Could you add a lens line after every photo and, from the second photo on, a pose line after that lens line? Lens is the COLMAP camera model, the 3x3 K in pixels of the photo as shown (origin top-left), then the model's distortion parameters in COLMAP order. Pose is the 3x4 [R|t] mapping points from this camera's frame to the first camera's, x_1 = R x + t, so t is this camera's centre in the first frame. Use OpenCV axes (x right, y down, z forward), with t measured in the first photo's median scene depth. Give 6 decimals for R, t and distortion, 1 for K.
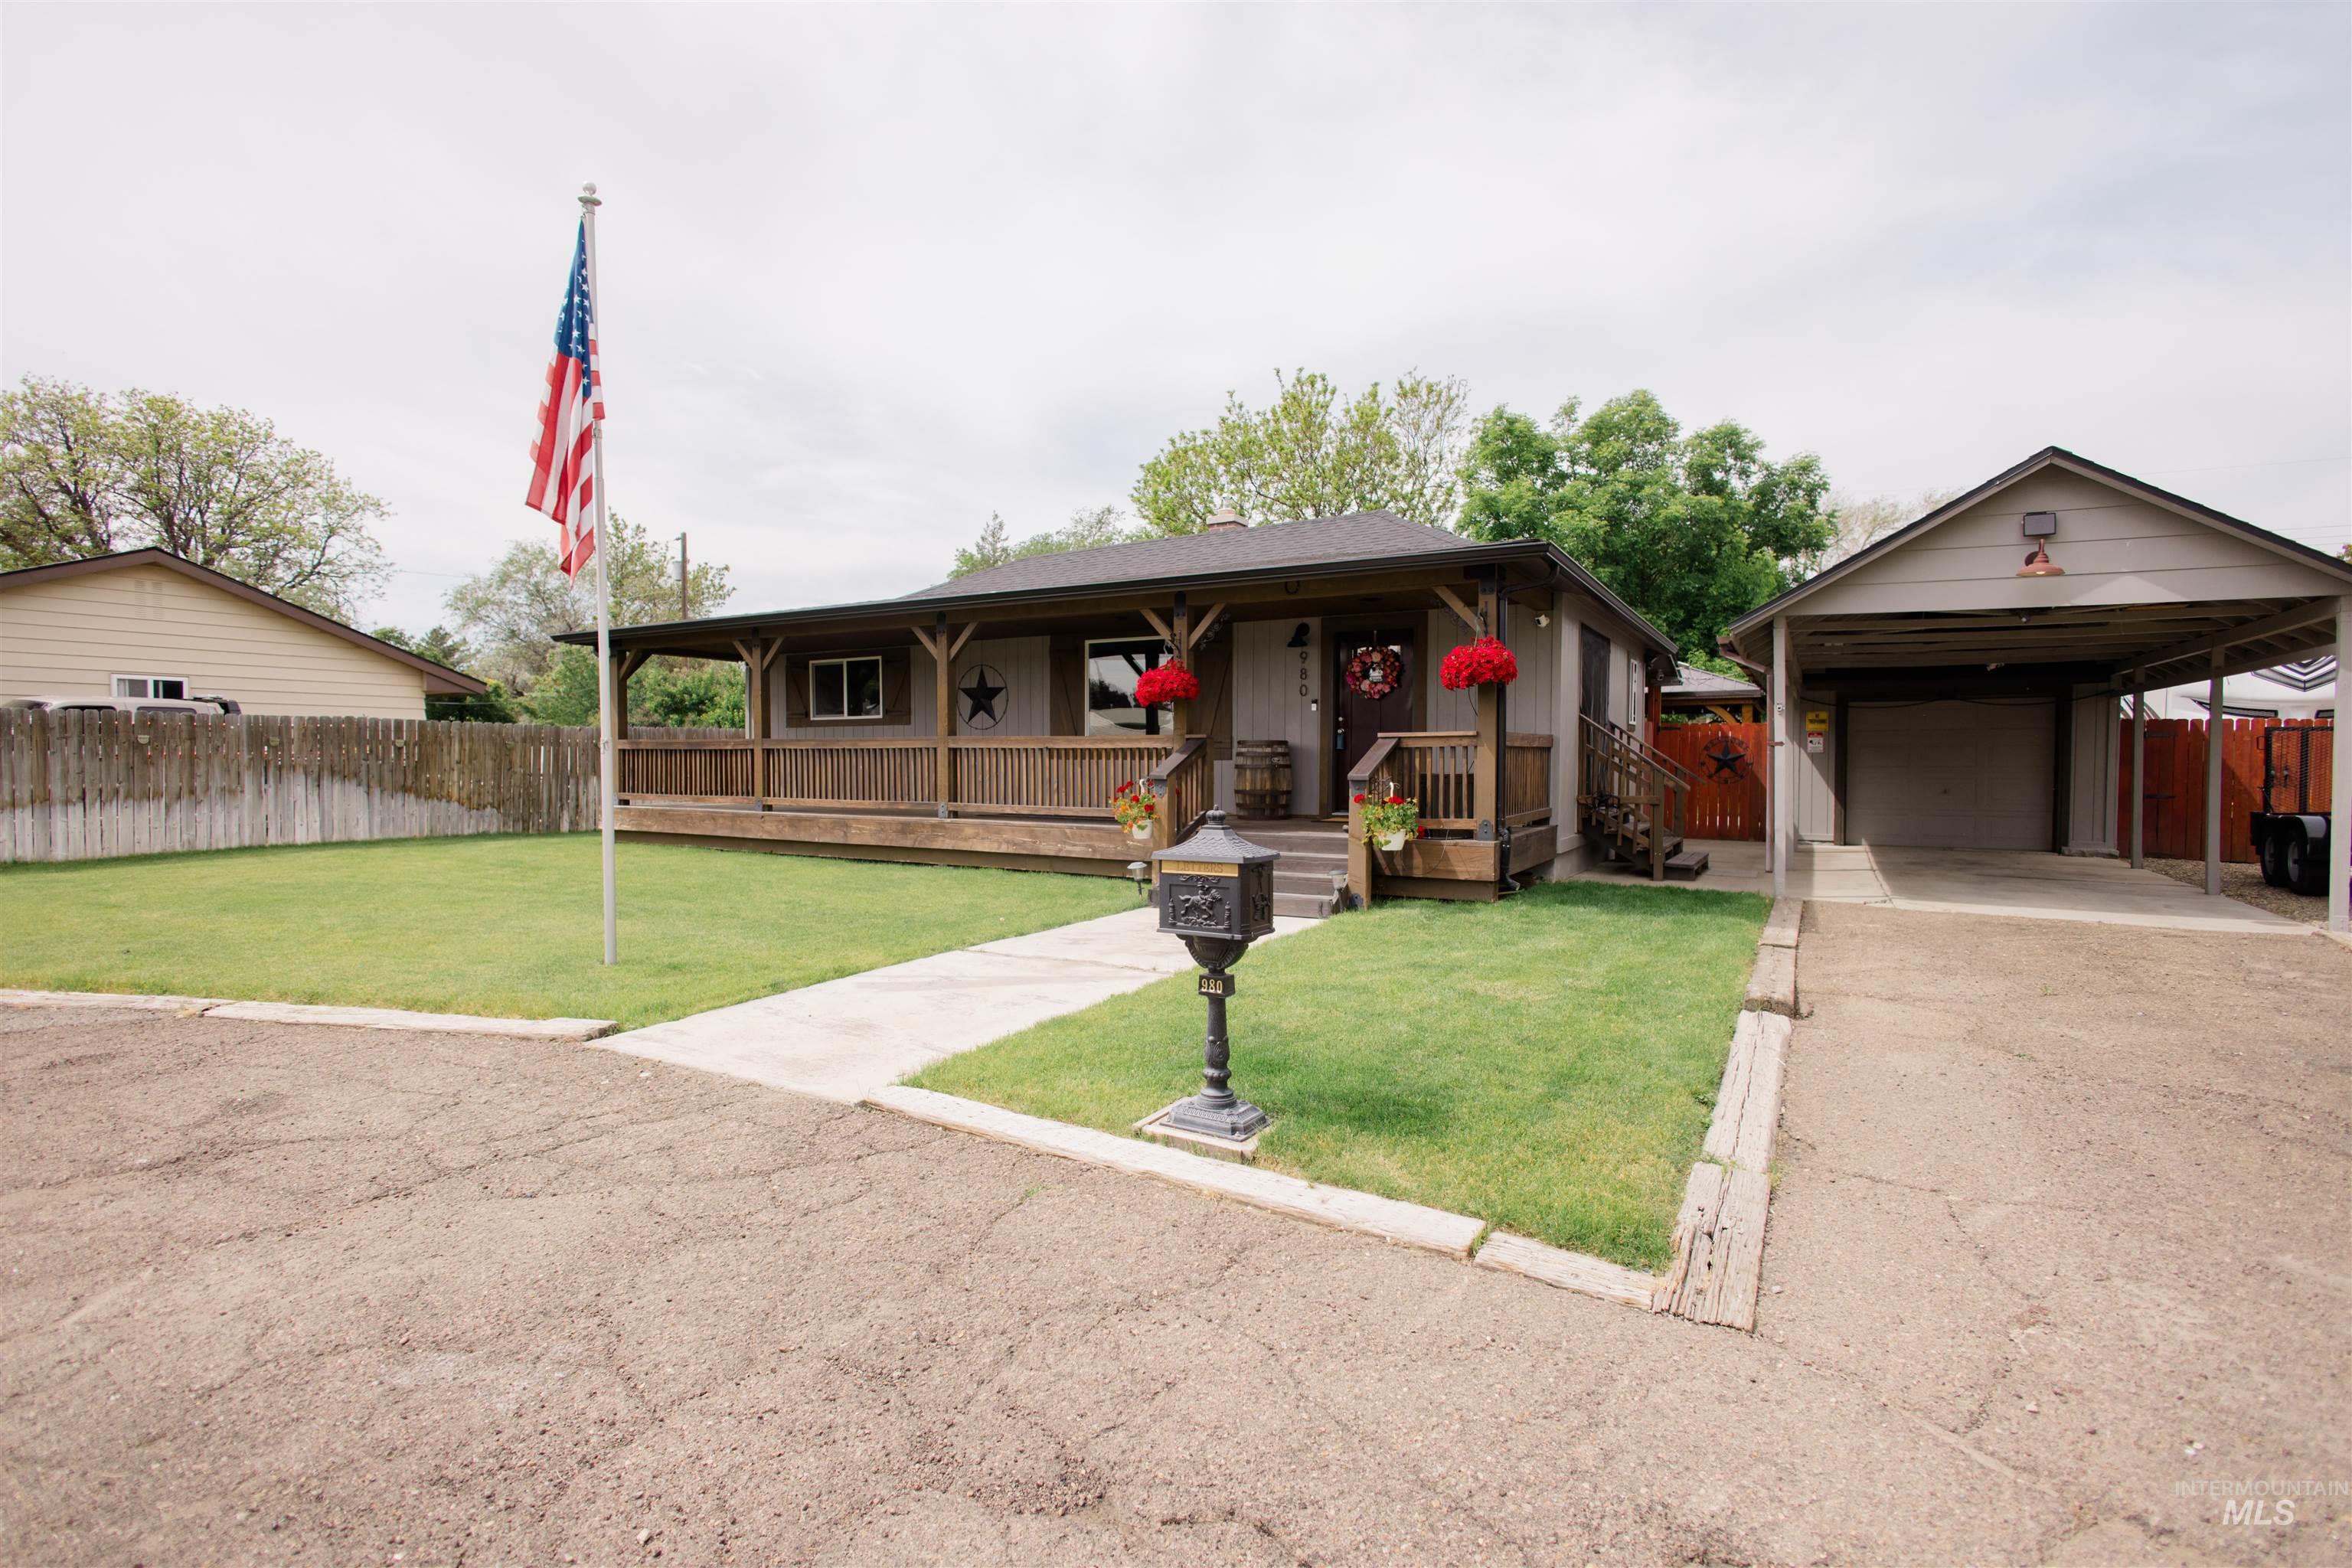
lens RADIAL K [[1129.7, 0, 1176.0], [0, 1129.7, 784.0], [0, 0, 1]] dist [-0.001206, -0.000534]
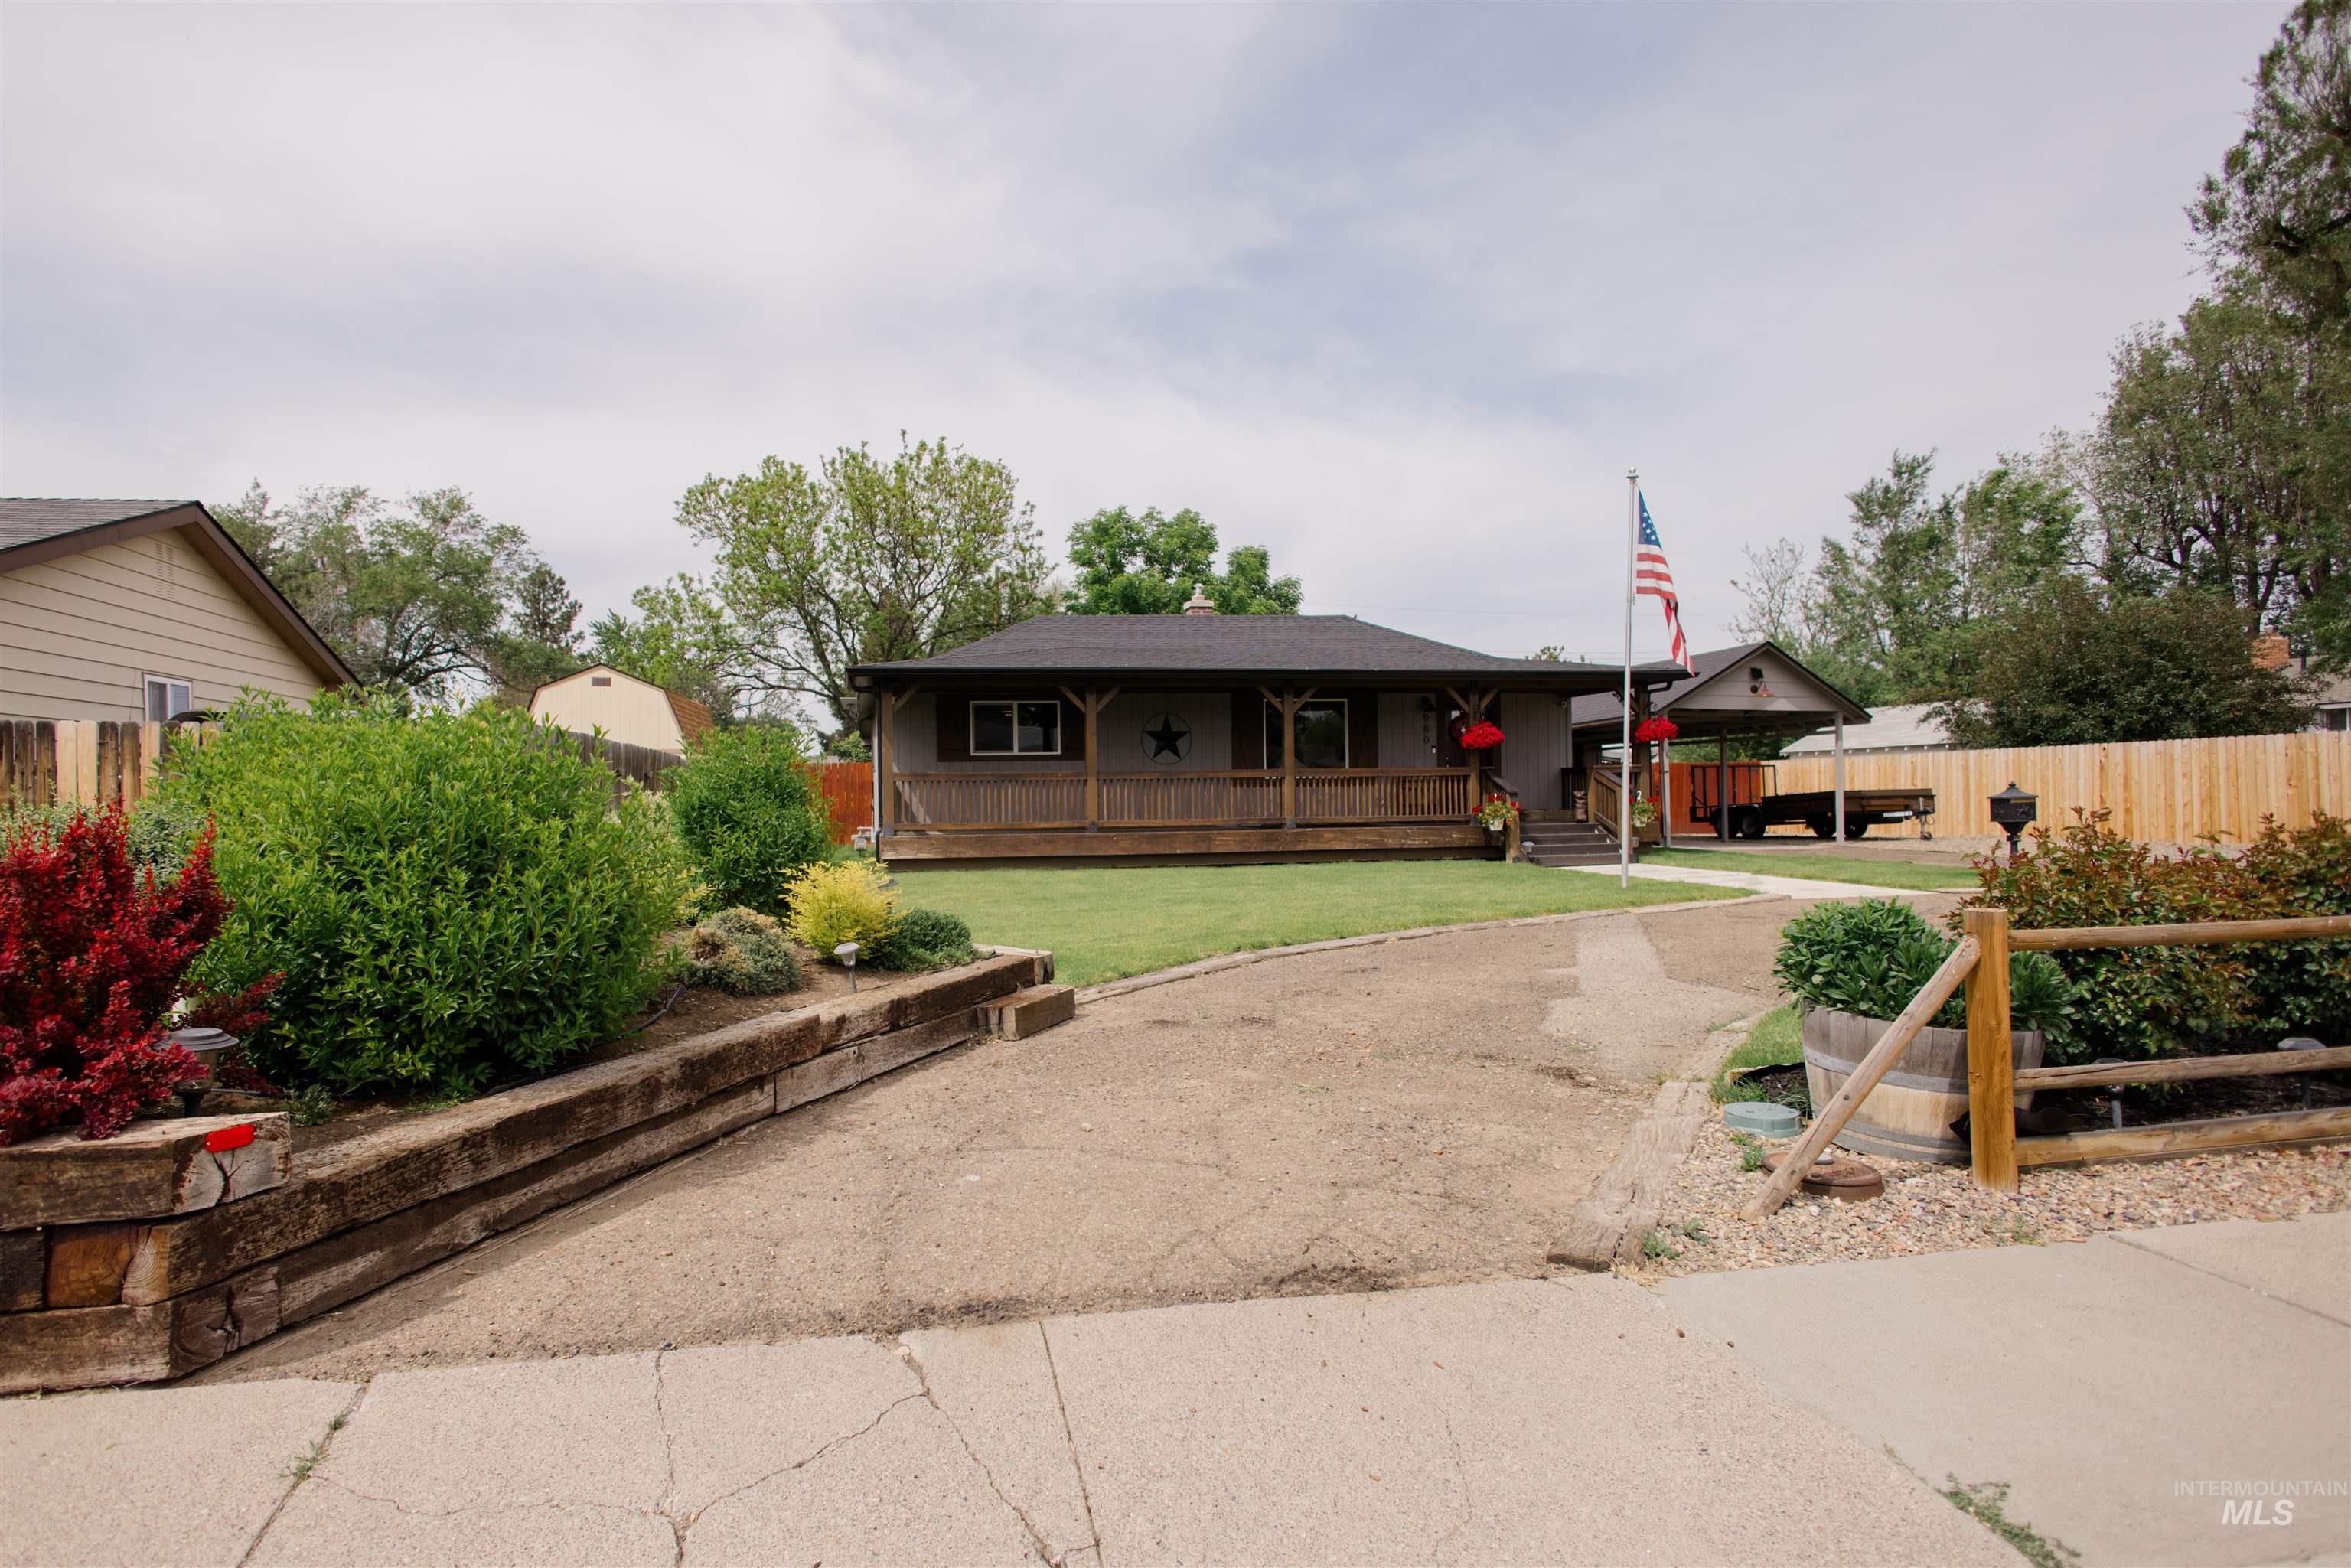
lens RADIAL K [[1189.3, 0, 1168.1], [0, 1189.3, 835.2], [0, 0, 1]] dist [0.026745, -0.000091]
pose [[0.726578, -0.032129, 0.686333, -1.149664], [0.031455, 0.999414, 0.013485, 0.012522], [-0.686364, 0.011791, 0.727163, 0.053704]]
